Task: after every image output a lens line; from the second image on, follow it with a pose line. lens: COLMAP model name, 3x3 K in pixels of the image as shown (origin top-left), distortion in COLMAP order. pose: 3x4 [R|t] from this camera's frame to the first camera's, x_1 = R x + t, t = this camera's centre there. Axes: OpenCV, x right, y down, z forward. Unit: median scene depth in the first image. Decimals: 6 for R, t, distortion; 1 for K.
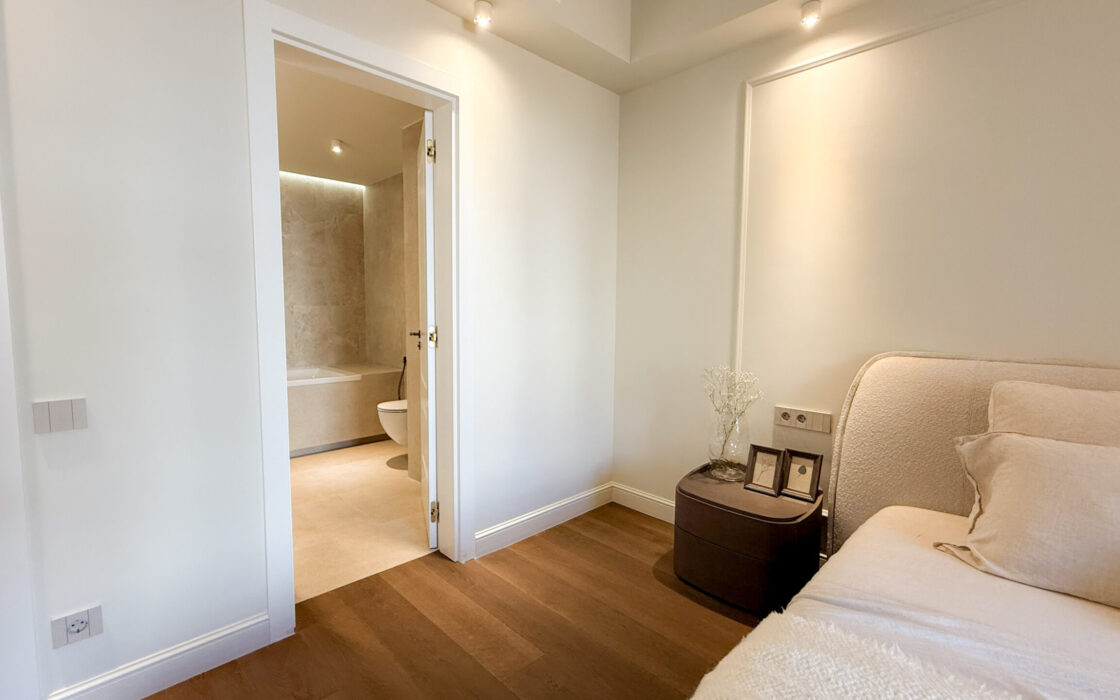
lens RADIAL K [[499.3, 0, 555.4], [0, 499.3, 350.6], [0, 0, 1]] dist [-0.000588, 0.000043]
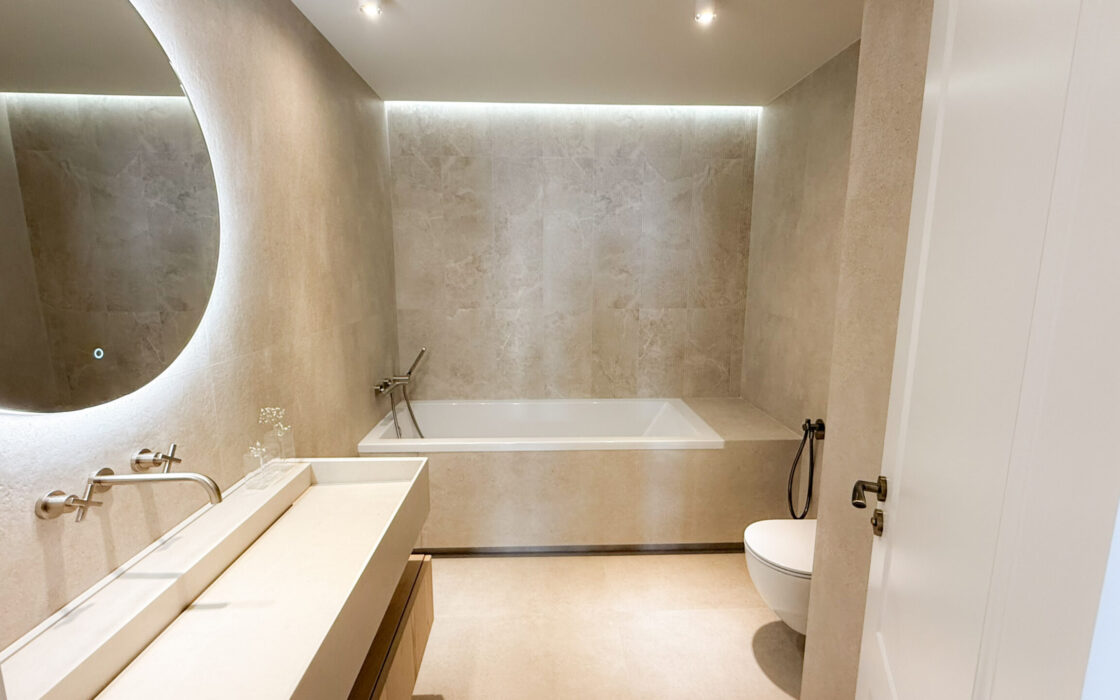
lens RADIAL K [[499.3, 0, 557.5], [0, 499.3, 346.2], [0, 0, 1]] dist [-0.000588, 0.000043]
pose [[0.739628, 0.099853, -0.665568, -0.141196], [-0.052696, 0.994488, 0.090641, -0.090044], [0.670950, -0.031968, 0.740813, 0.396532]]
